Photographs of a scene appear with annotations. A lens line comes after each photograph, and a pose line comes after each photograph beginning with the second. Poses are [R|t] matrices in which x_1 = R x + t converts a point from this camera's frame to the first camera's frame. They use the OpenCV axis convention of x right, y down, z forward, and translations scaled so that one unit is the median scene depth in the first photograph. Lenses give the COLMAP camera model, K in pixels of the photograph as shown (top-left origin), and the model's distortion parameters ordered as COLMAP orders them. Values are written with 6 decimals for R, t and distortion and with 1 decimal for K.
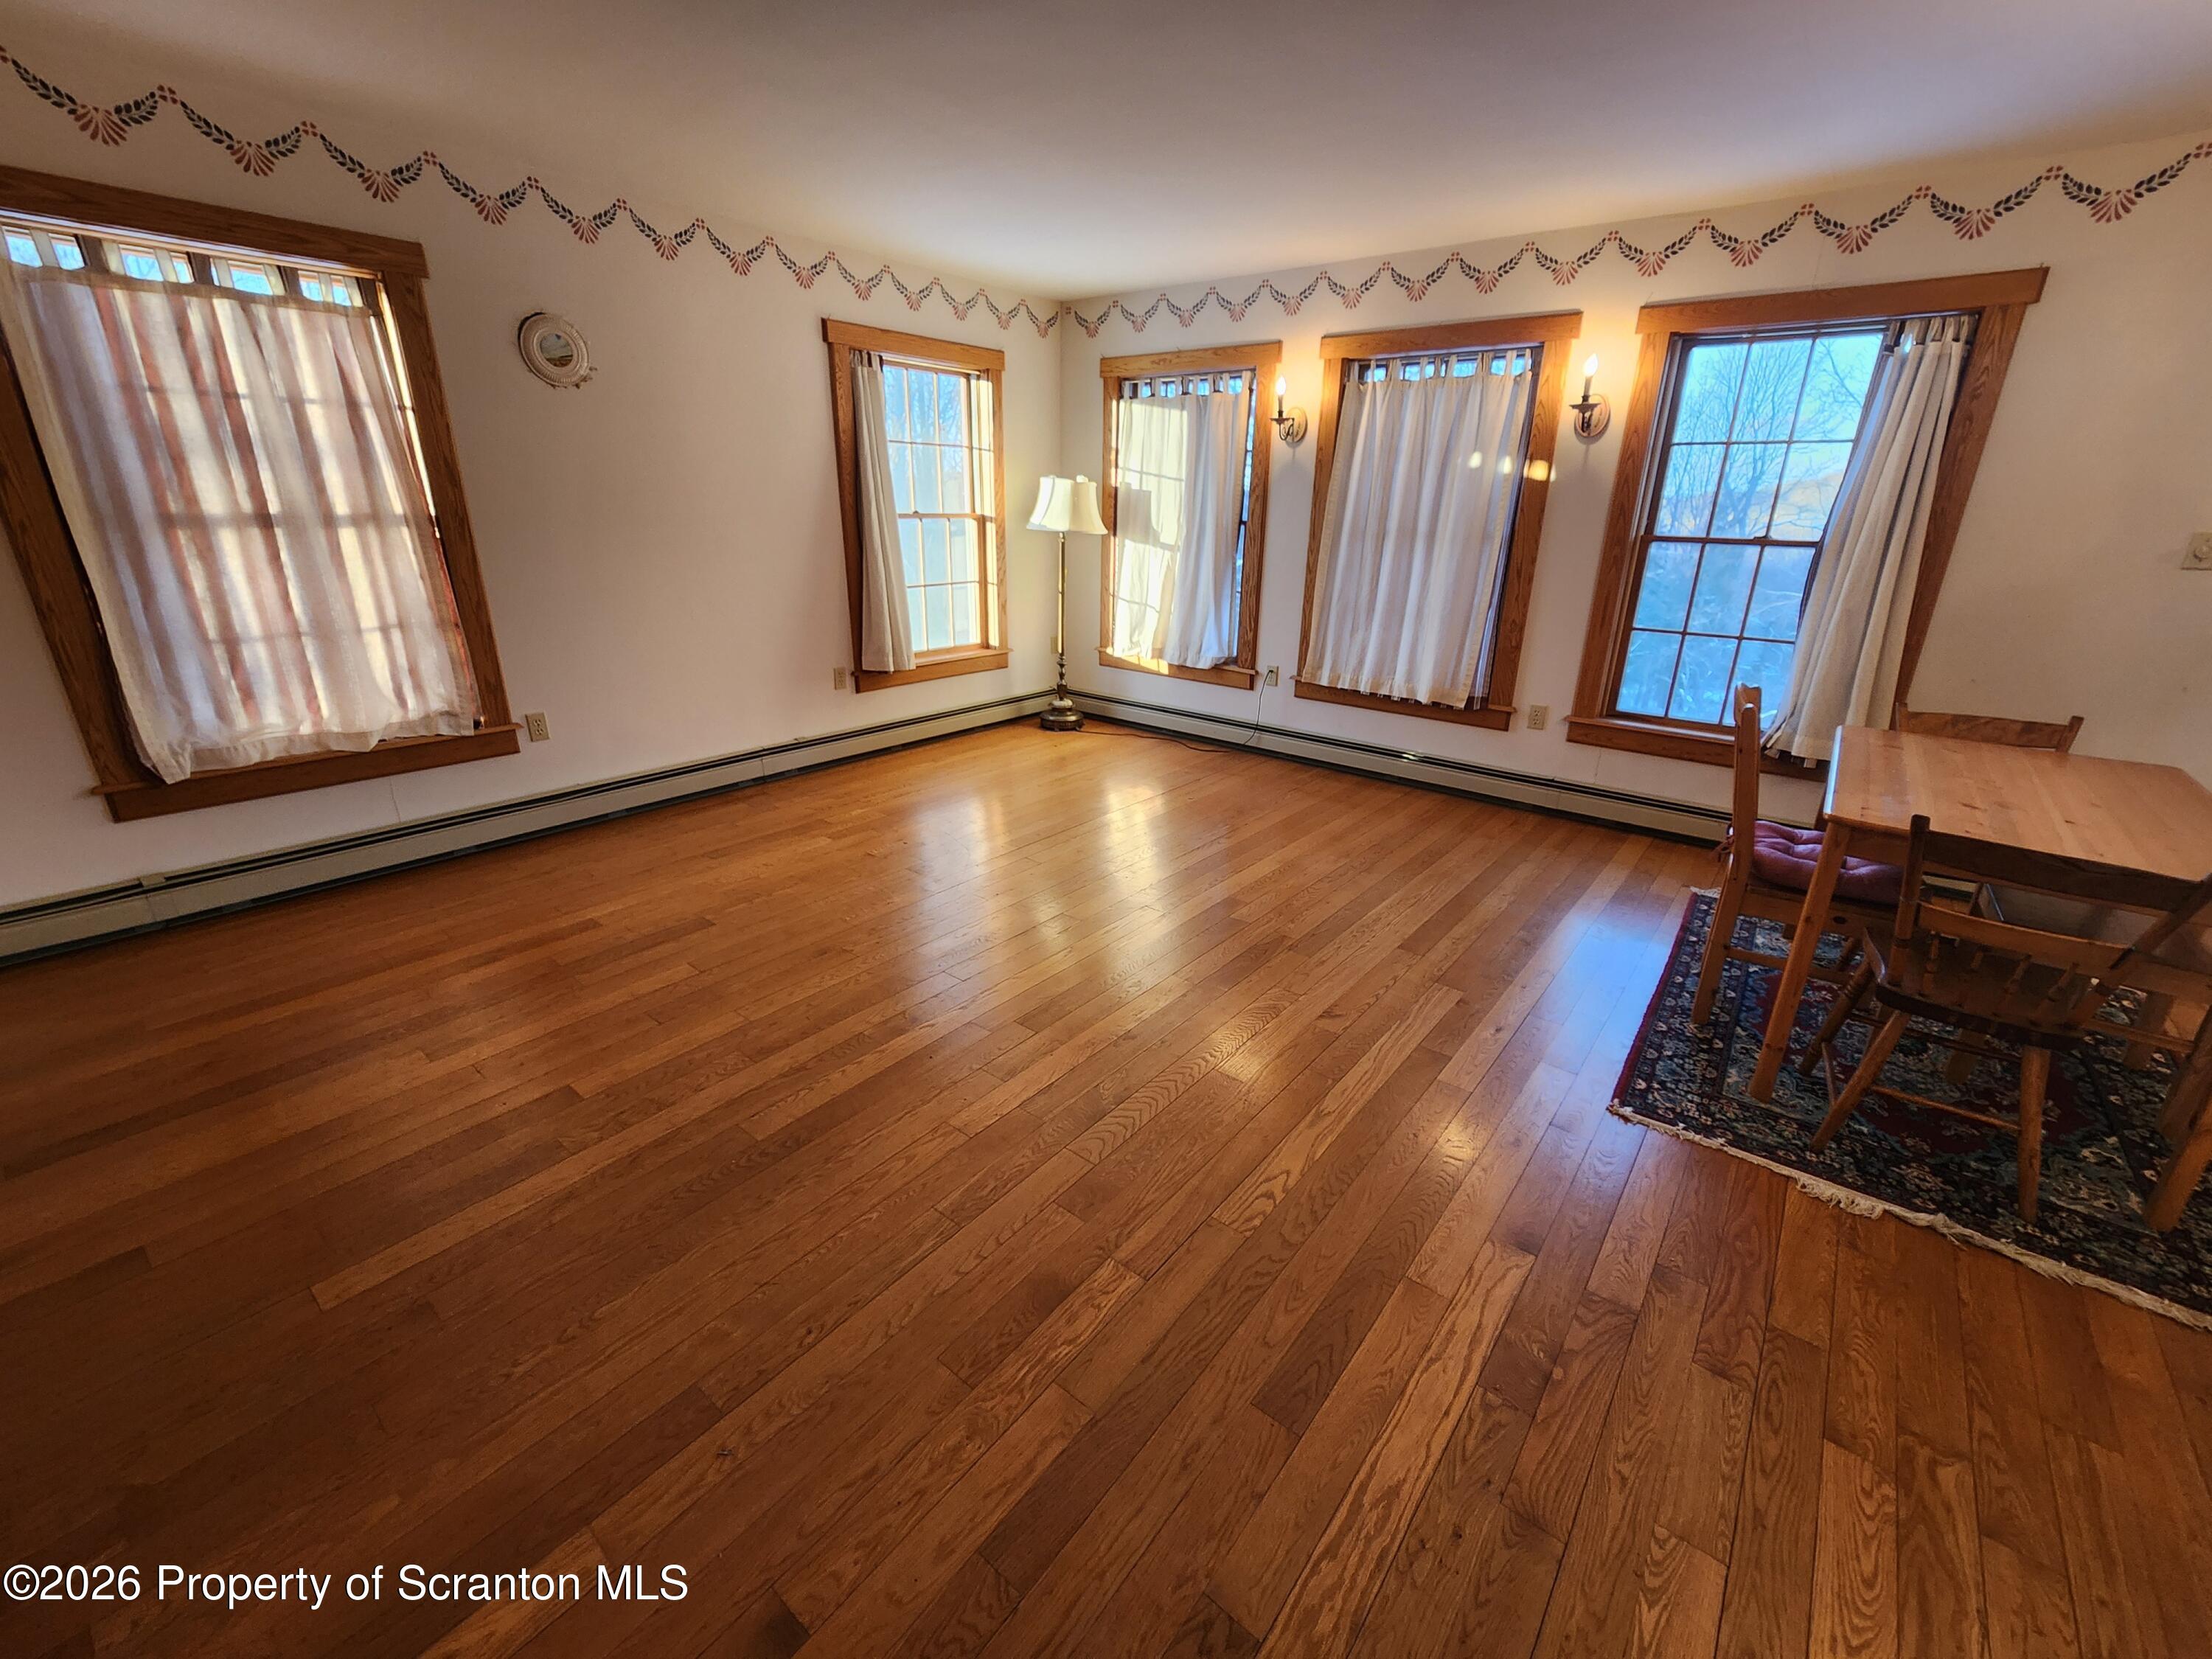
lens RADIAL K [[914.7, 0, 1100.4], [0, 914.7, 819.1], [0, 0, 1]] dist [0.002843, -0.000024]
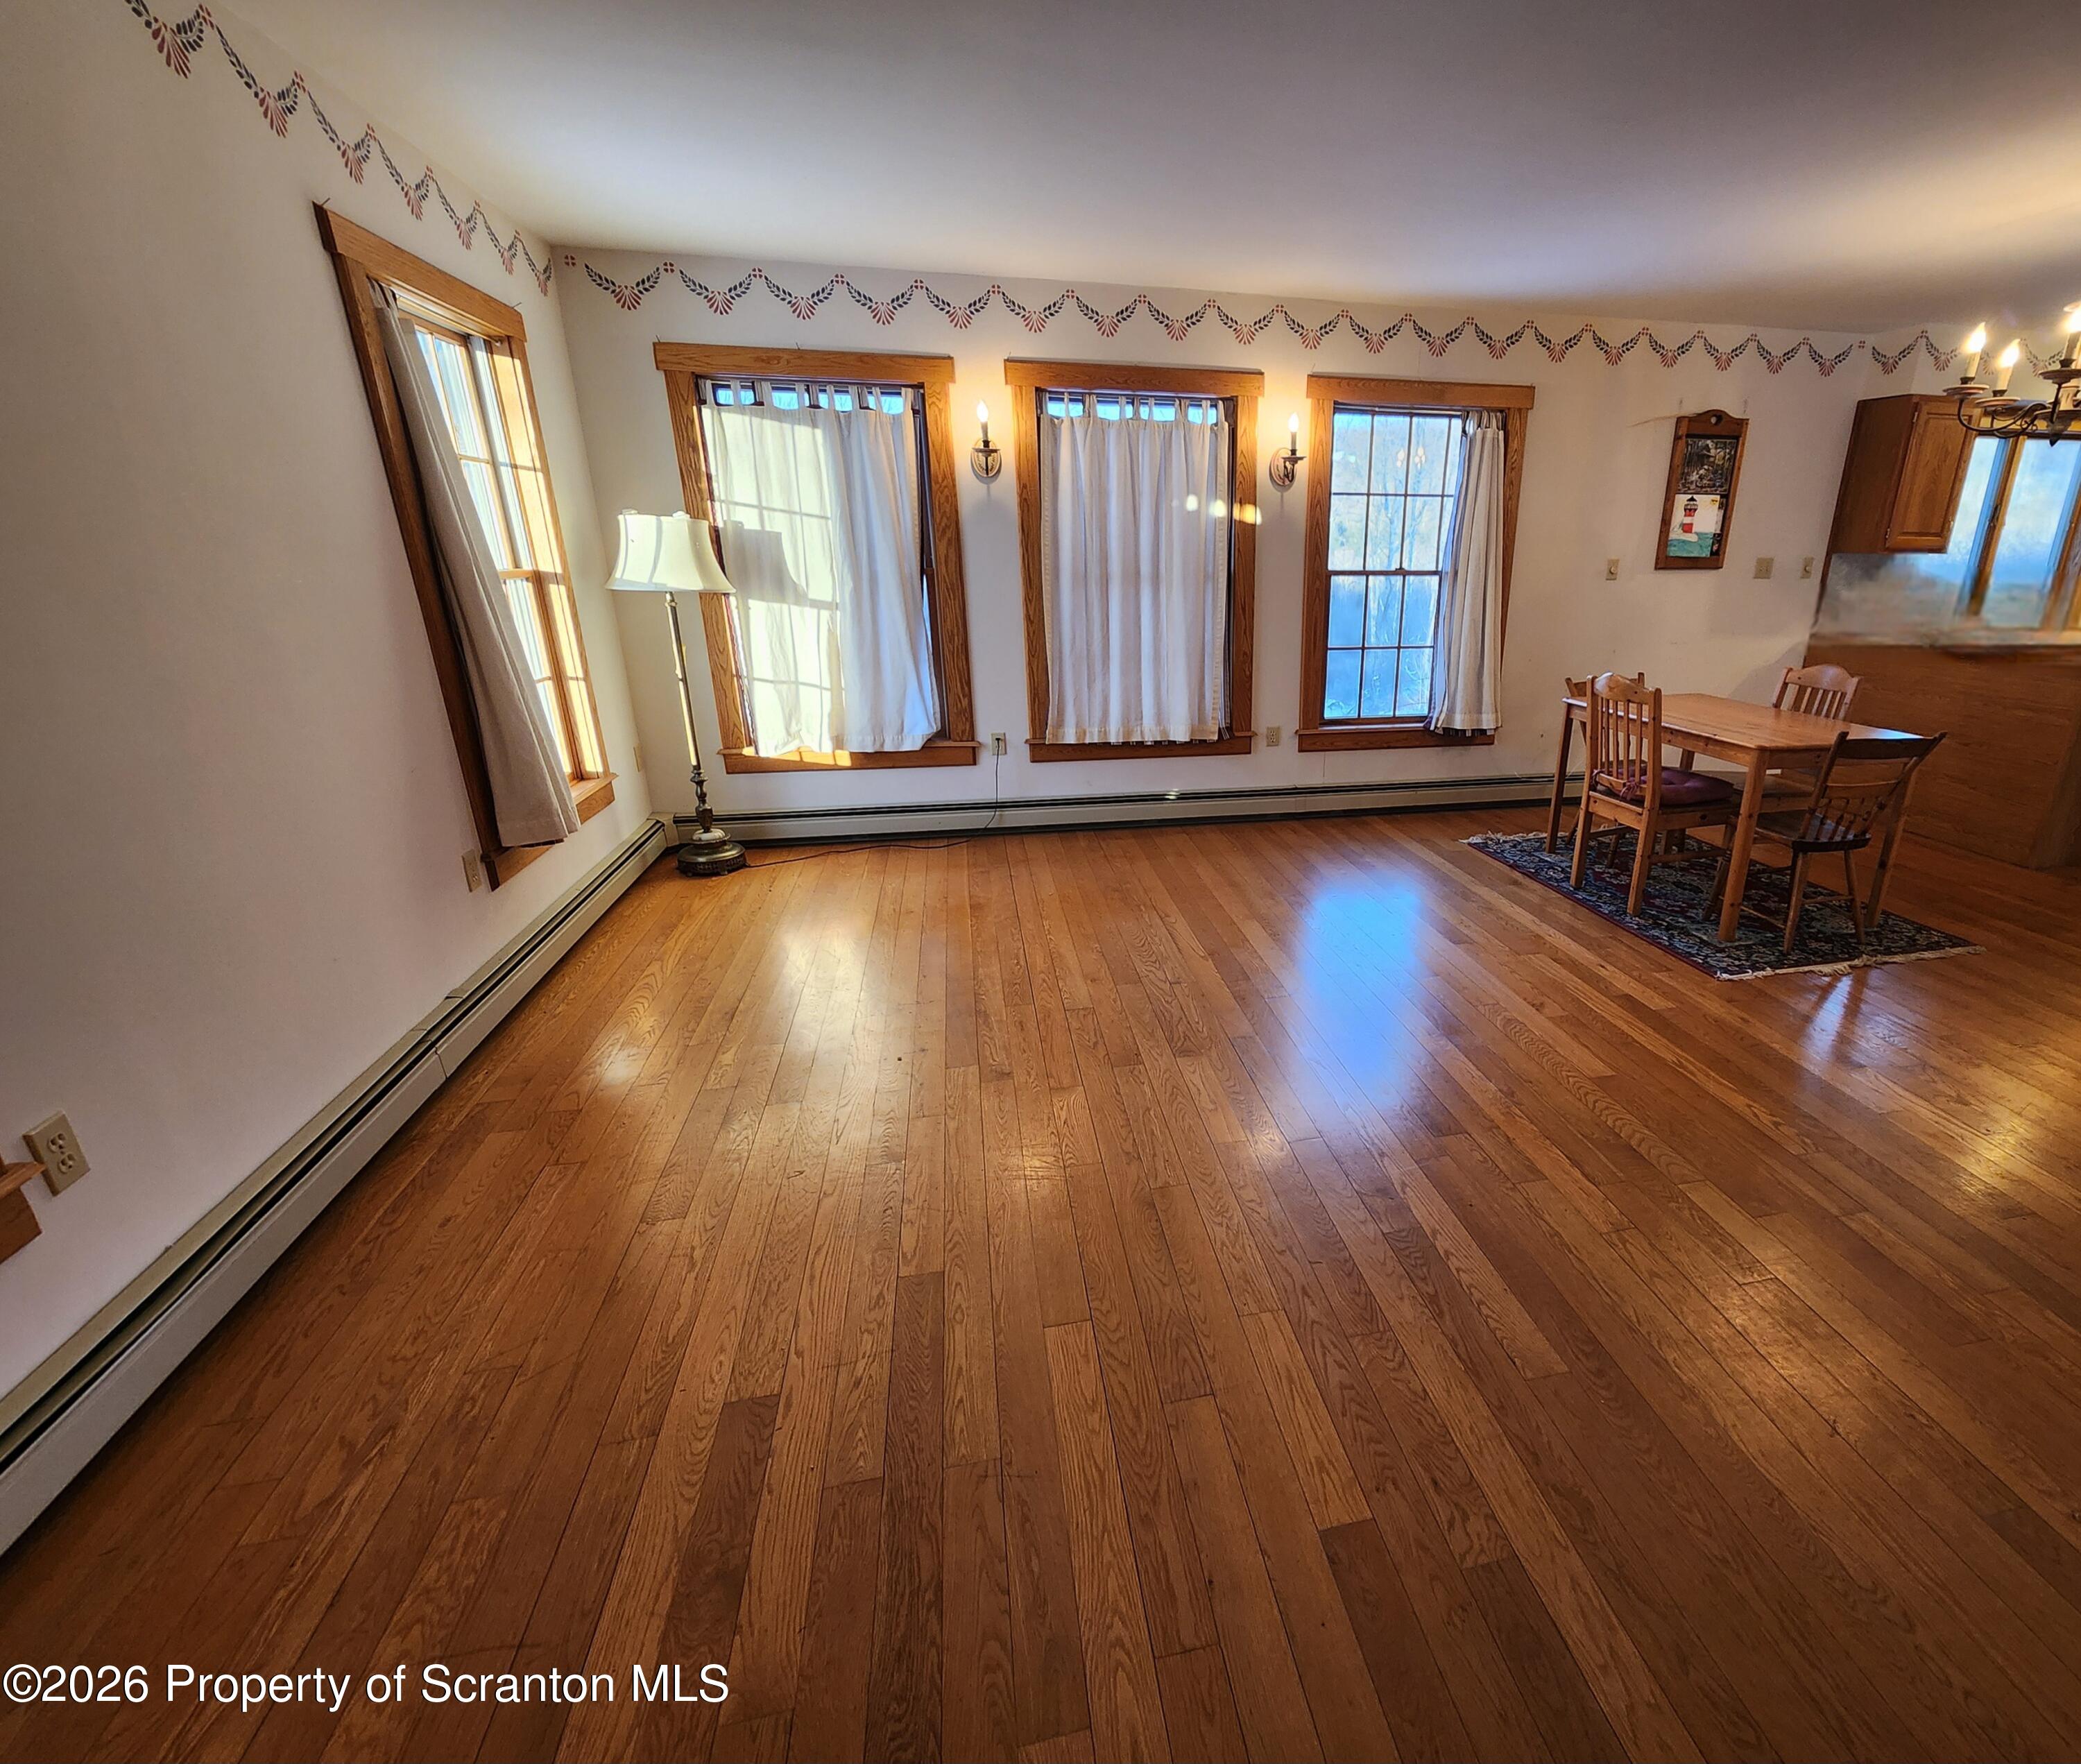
lens RADIAL K [[1024.1, 0, 1041.0], [0, 1024.1, 901.7], [0, 0, 1]] dist [0.002386, -0.000314]
pose [[0.609572, -0.267765, 0.746140, -0.606863], [0.267937, 0.955427, 0.123975, -0.133669], [-0.746078, 0.124347, 0.654145, 0.378270]]
